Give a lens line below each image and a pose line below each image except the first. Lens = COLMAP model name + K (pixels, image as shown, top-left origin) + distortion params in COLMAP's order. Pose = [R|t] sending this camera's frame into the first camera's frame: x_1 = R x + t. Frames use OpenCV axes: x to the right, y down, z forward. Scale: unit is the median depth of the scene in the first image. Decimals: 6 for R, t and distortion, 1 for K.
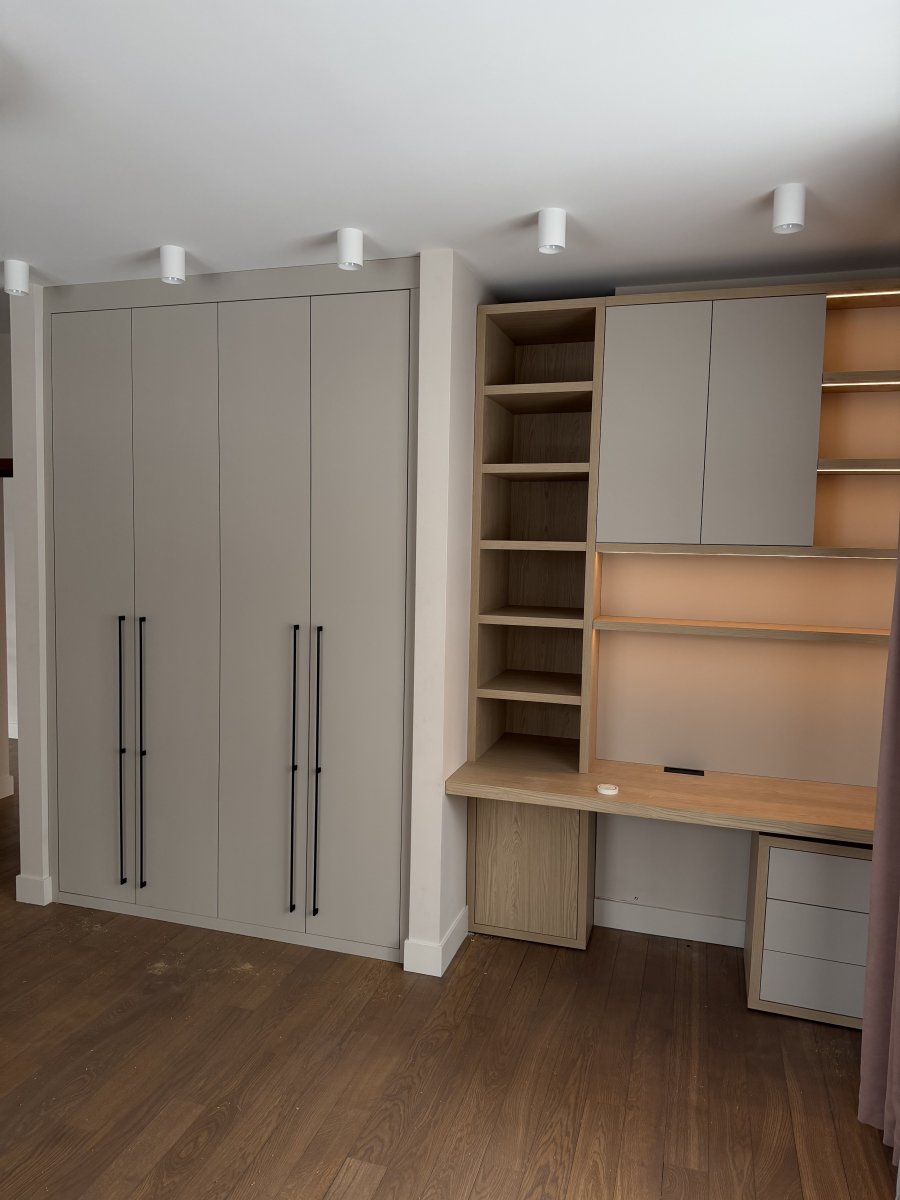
lens RADIAL K [[842.5, 0, 450.0], [0, 842.5, 600.0], [0, 0, 1]] dist [0.010683, -0.003597]
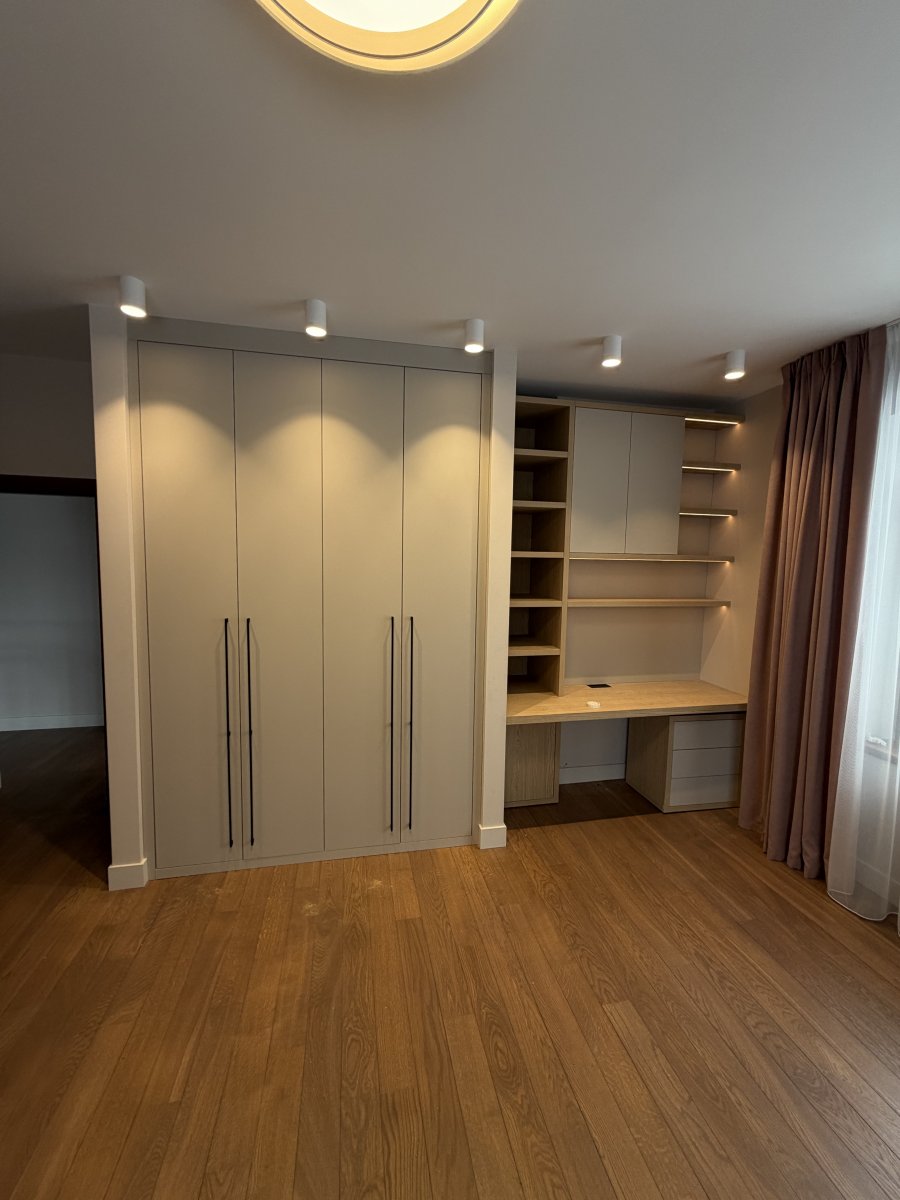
lens RADIAL K [[471.7, 0, 450.0], [0, 471.7, 600.0], [0, 0, 1]] dist [0.002275, 0.000308]
pose [[0.876290, -0.049090, 0.479277, -0.473610], [0.033156, 0.998582, 0.041660, -0.024029], [-0.480642, -0.020615, 0.876675, 0.327805]]
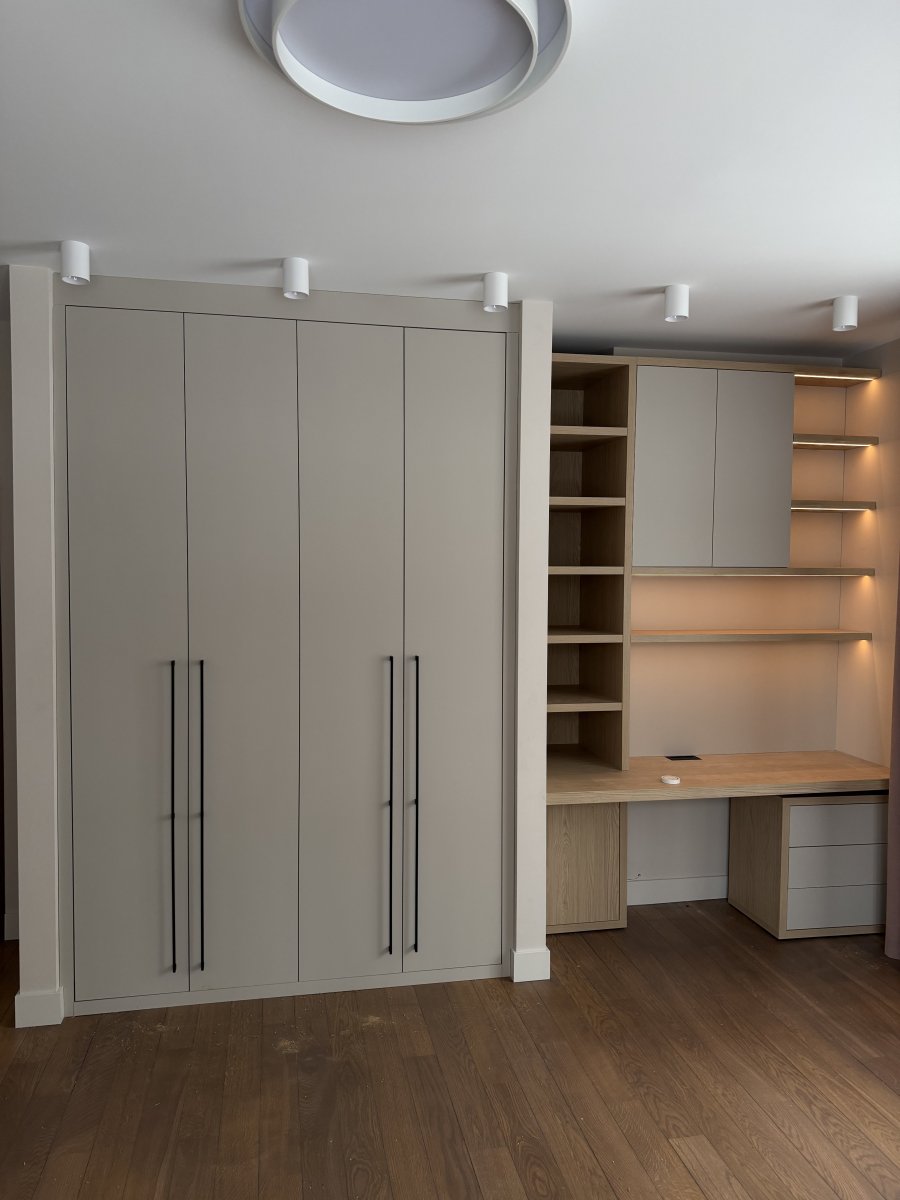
lens RADIAL K [[842.5, 0, 450.0], [0, 842.5, 600.0], [0, 0, 1]] dist [0.010683, -0.003597]
pose [[0.880256, -0.033655, 0.473305, -0.605815], [0.044476, 0.998942, -0.011686, -0.021451], [-0.472411, 0.031338, 0.880821, 0.111163]]
